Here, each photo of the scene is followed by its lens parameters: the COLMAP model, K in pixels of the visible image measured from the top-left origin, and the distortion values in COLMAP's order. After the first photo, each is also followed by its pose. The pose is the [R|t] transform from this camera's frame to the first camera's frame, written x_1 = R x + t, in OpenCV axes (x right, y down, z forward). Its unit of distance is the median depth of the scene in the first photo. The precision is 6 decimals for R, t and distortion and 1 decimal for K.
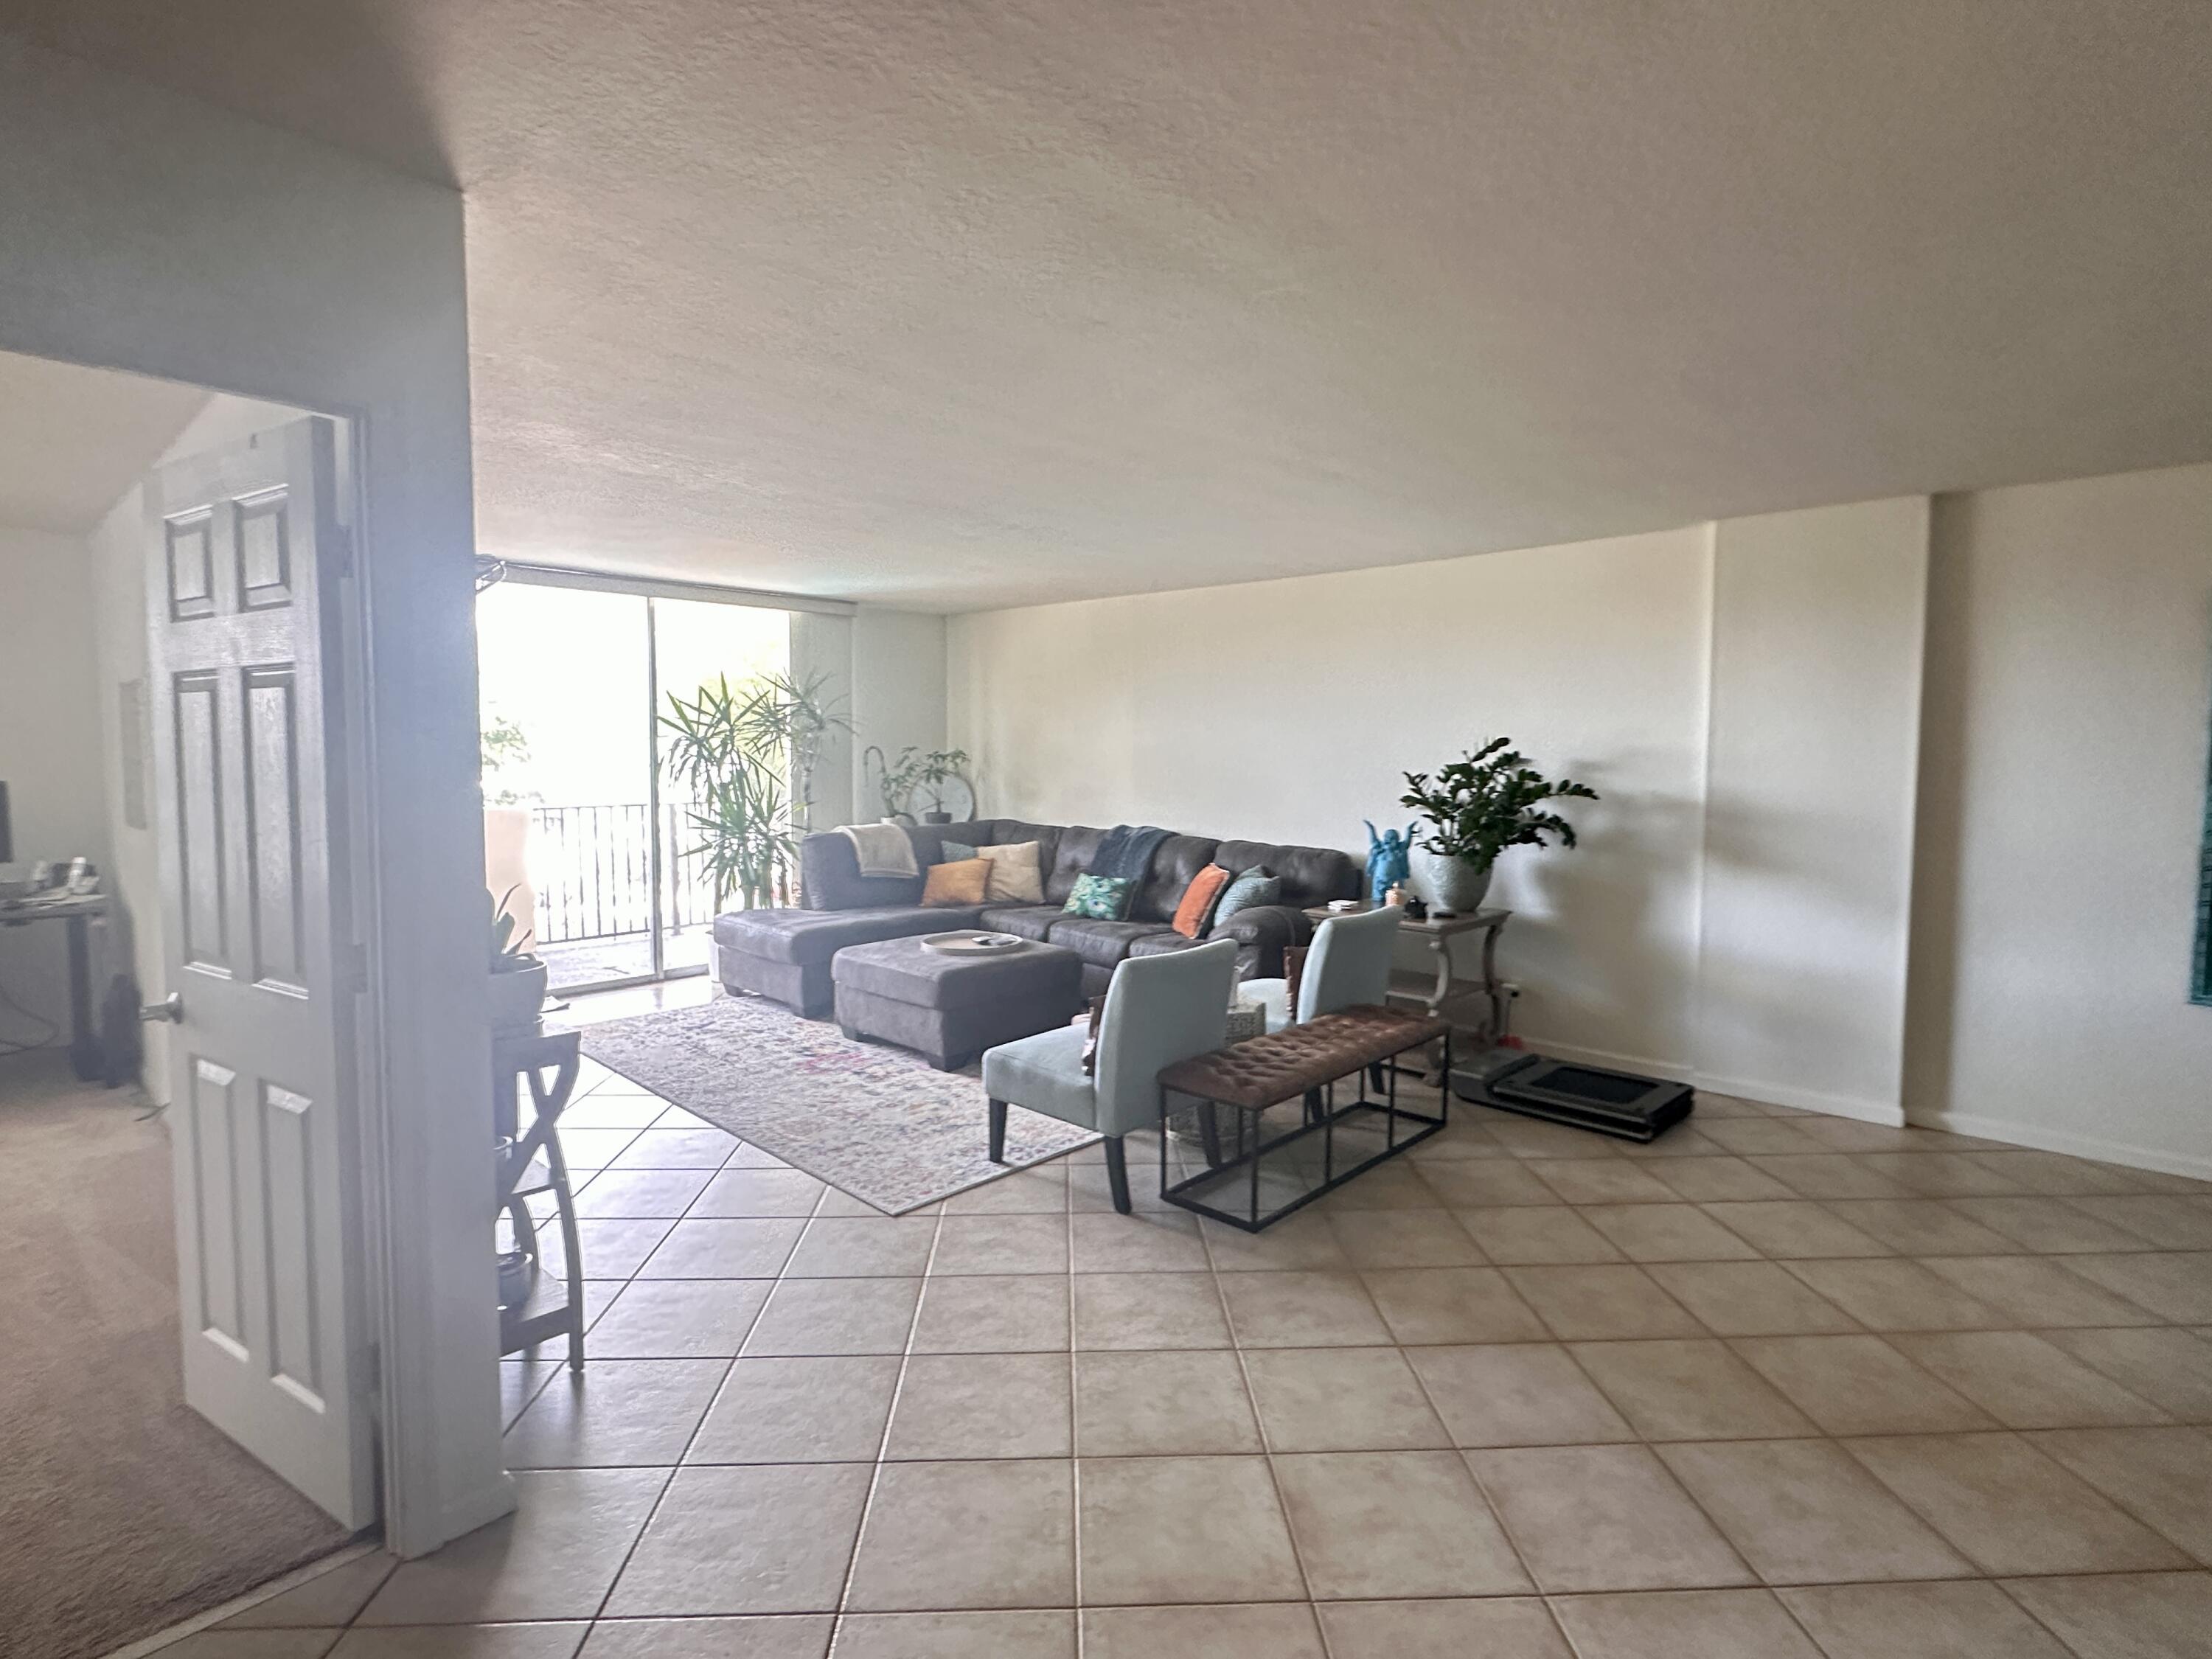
lens RADIAL K [[1099.7, 0, 1110.6], [0, 1099.7, 823.7], [0, 0, 1]] dist [-0.003259, 0.000777]
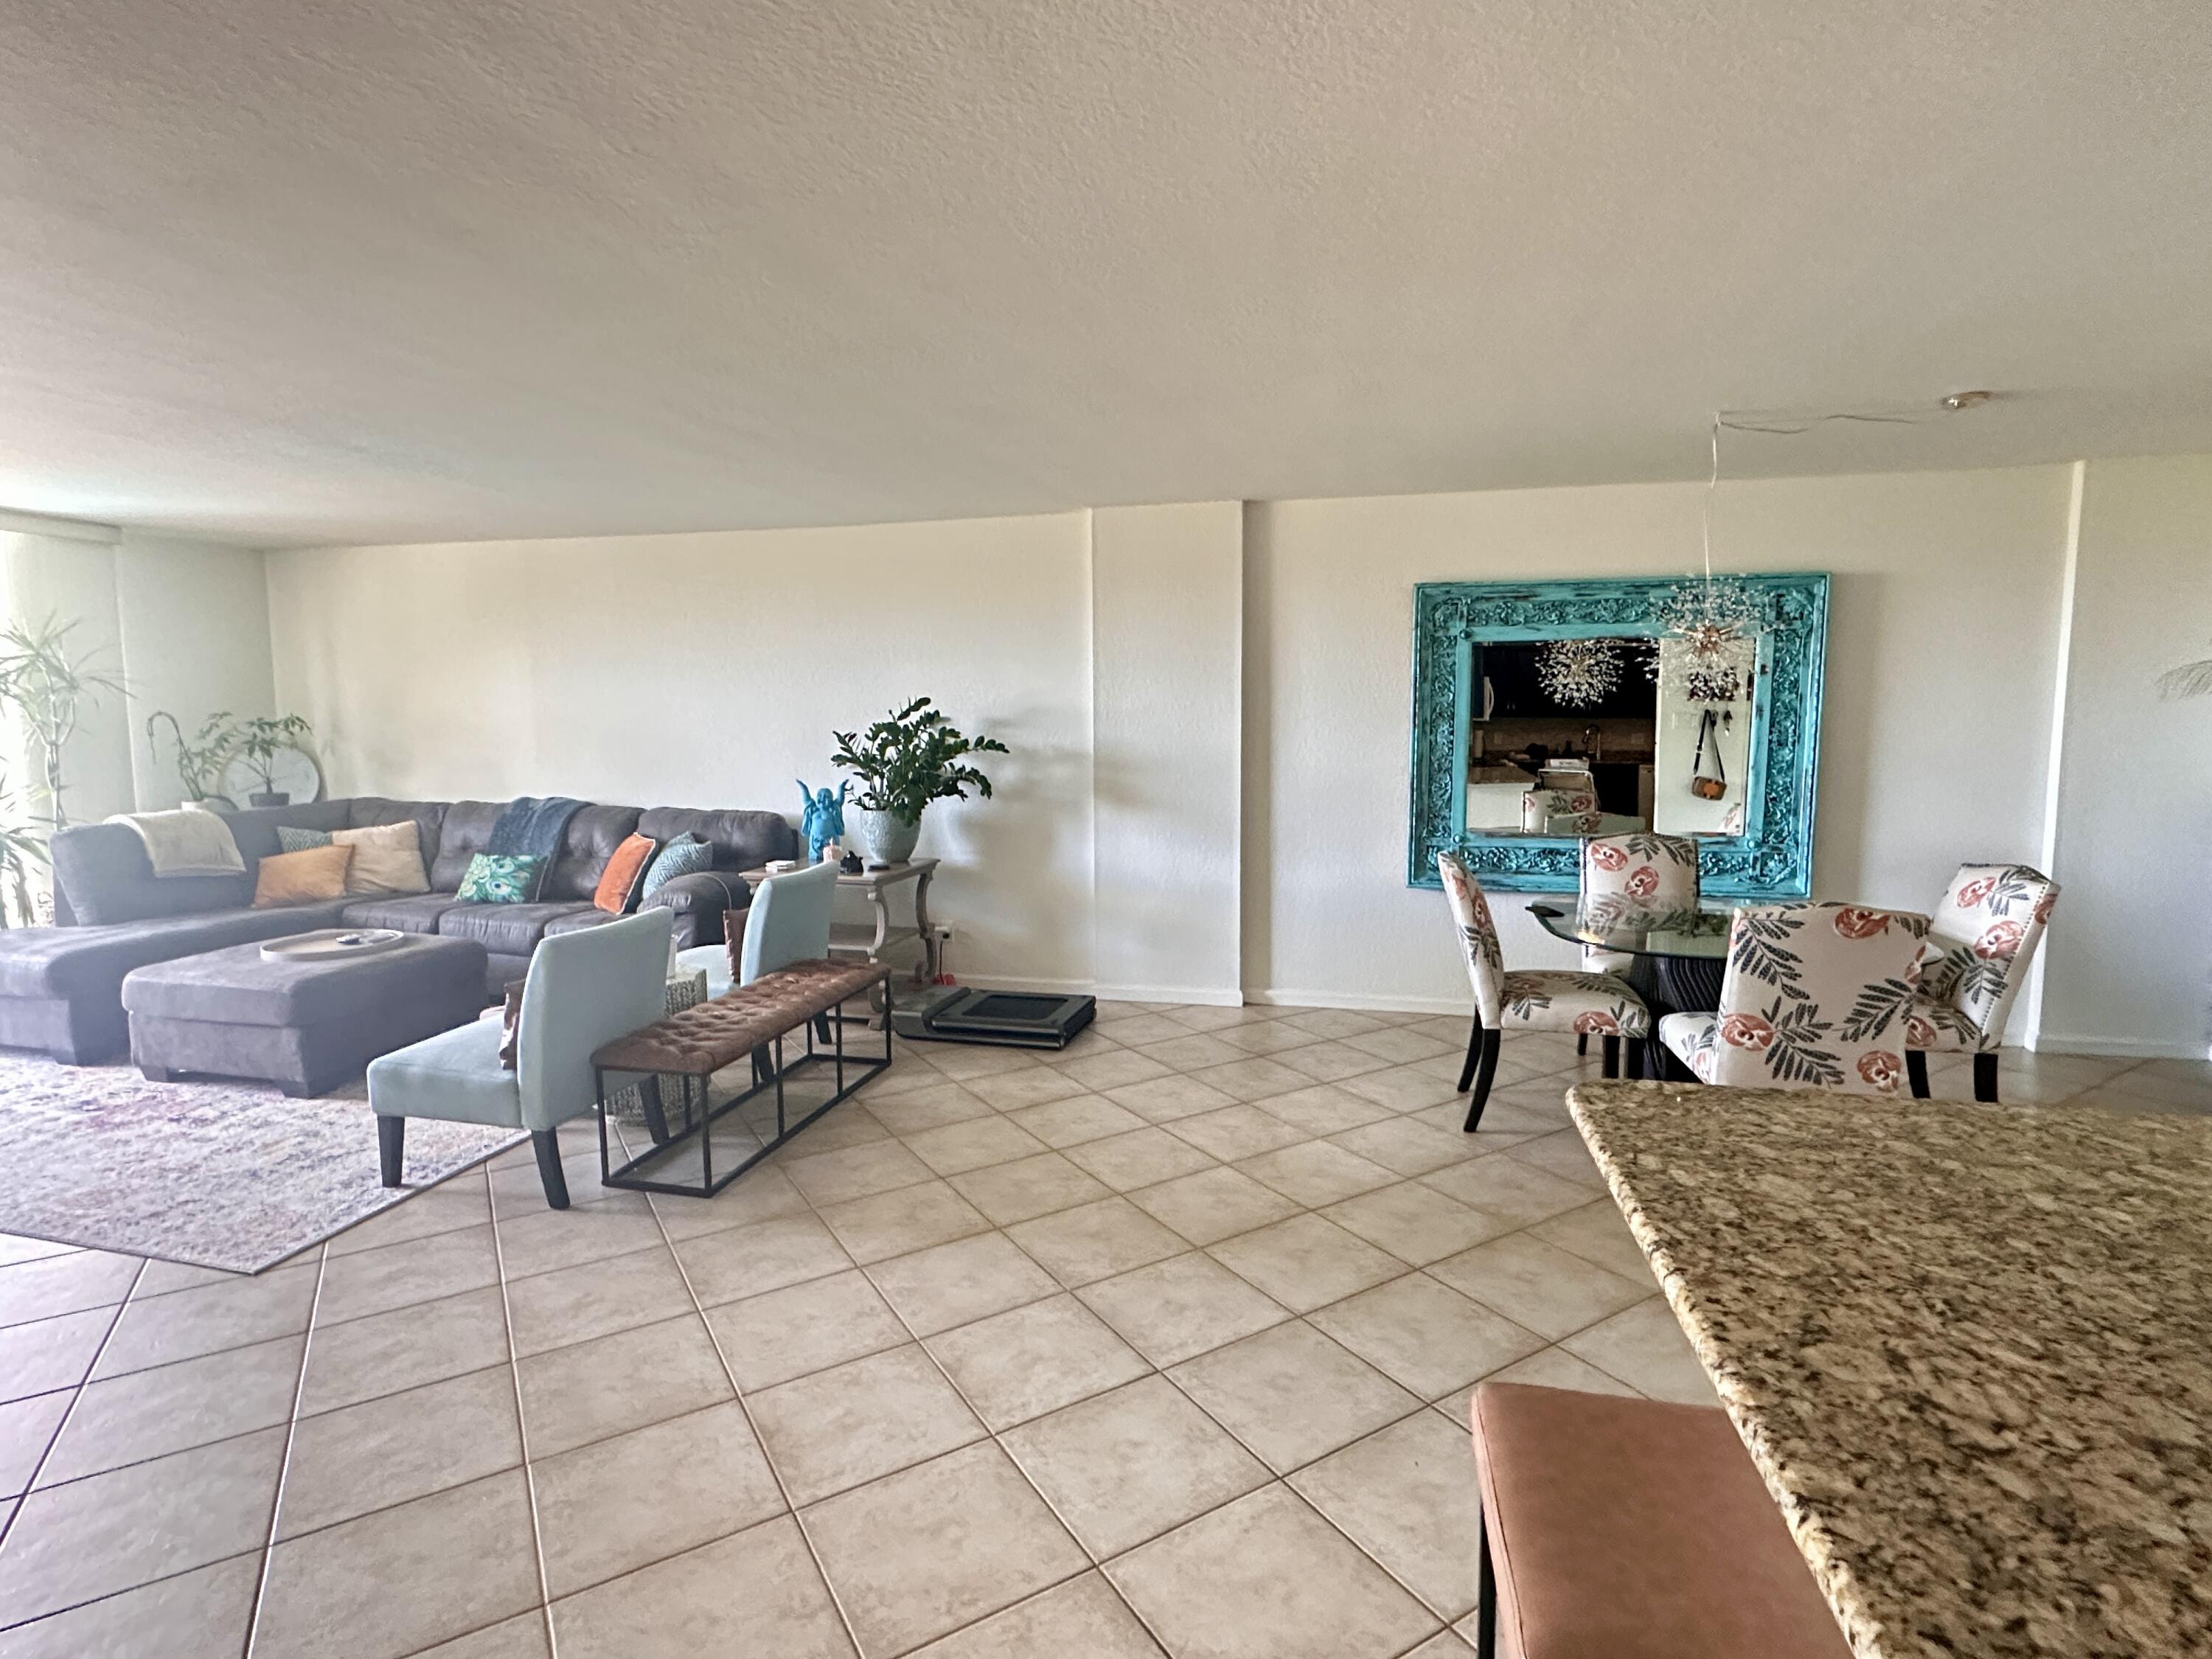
lens RADIAL K [[1099.7, 0, 1101.1], [0, 1099.7, 821.9], [0, 0, 1]] dist [-0.003259, 0.000777]
pose [[0.876940, -0.056116, 0.477312, -0.010866], [0.041192, 0.998281, 0.041685, 0.006021], [-0.478831, -0.016894, 0.877745, -0.026136]]
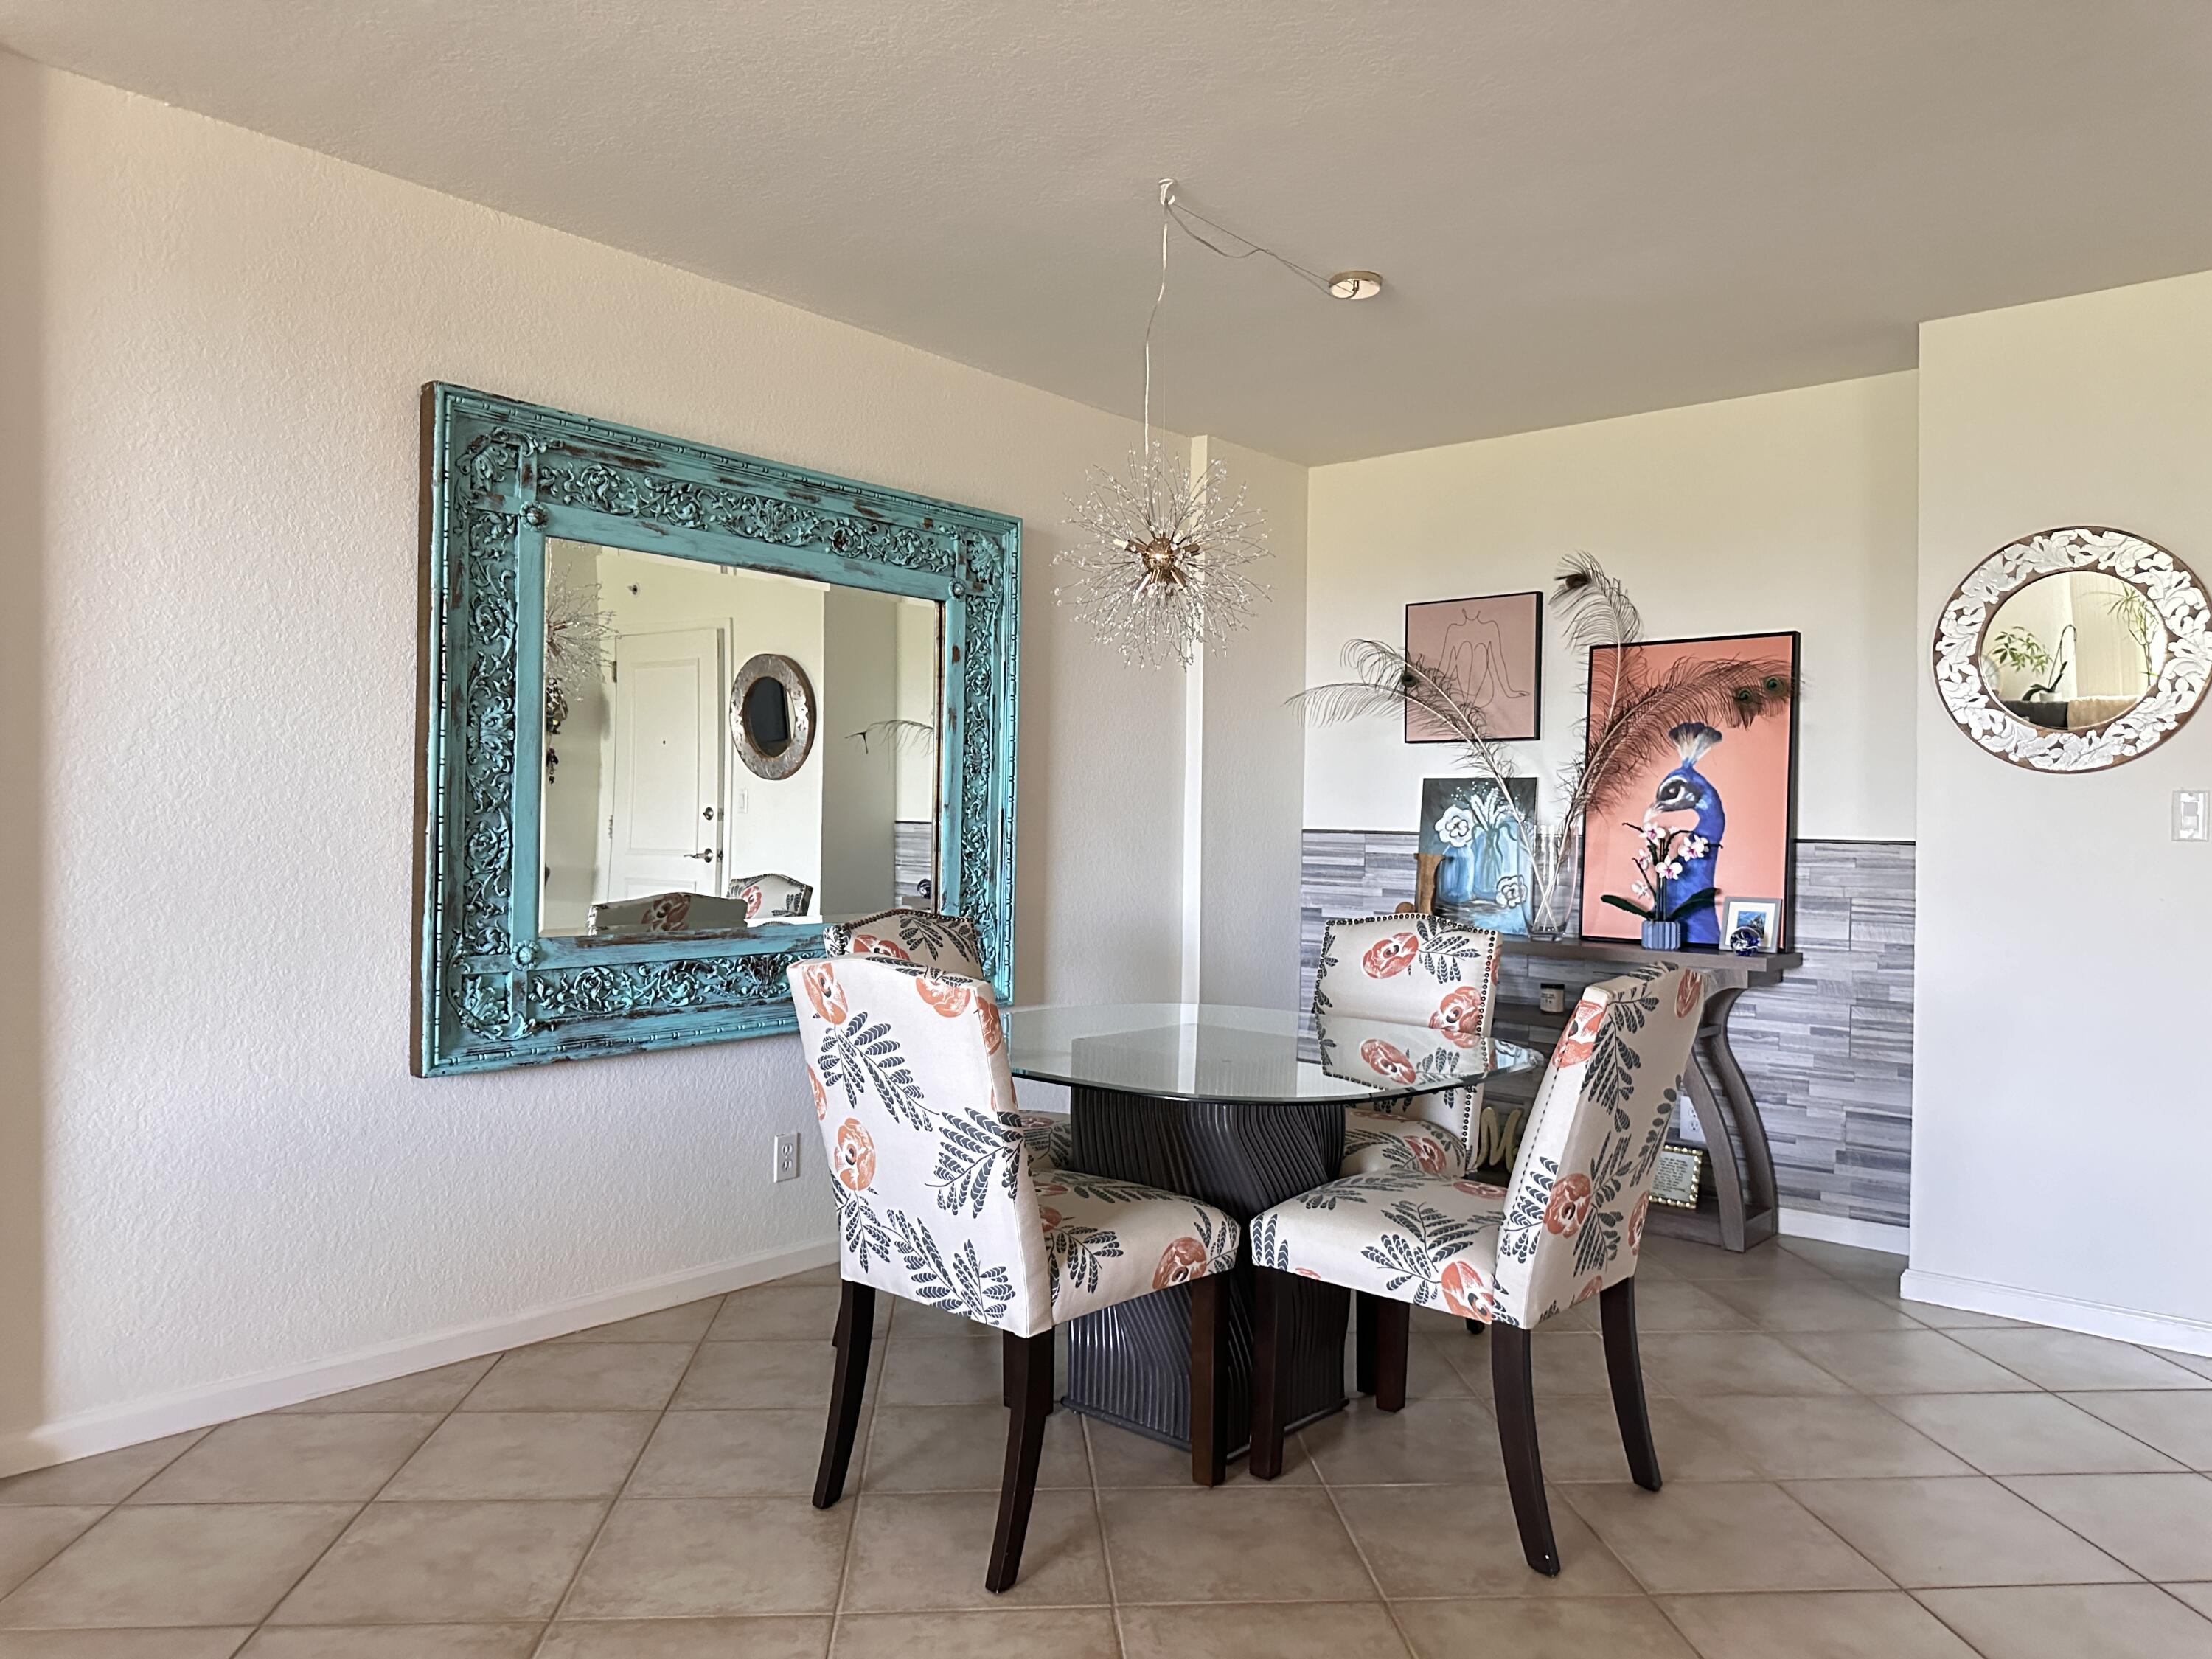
lens RADIAL K [[1555.2, 0, 1131.4], [0, 1555.2, 821.4], [0, 0, 1]] dist [0.070297, -0.081482]
pose [[-0.032721, -0.006971, 0.999440, 0.116745], [0.049656, 0.998729, 0.008592, 0.034740], [-0.998230, 0.049909, -0.032333, 0.622429]]
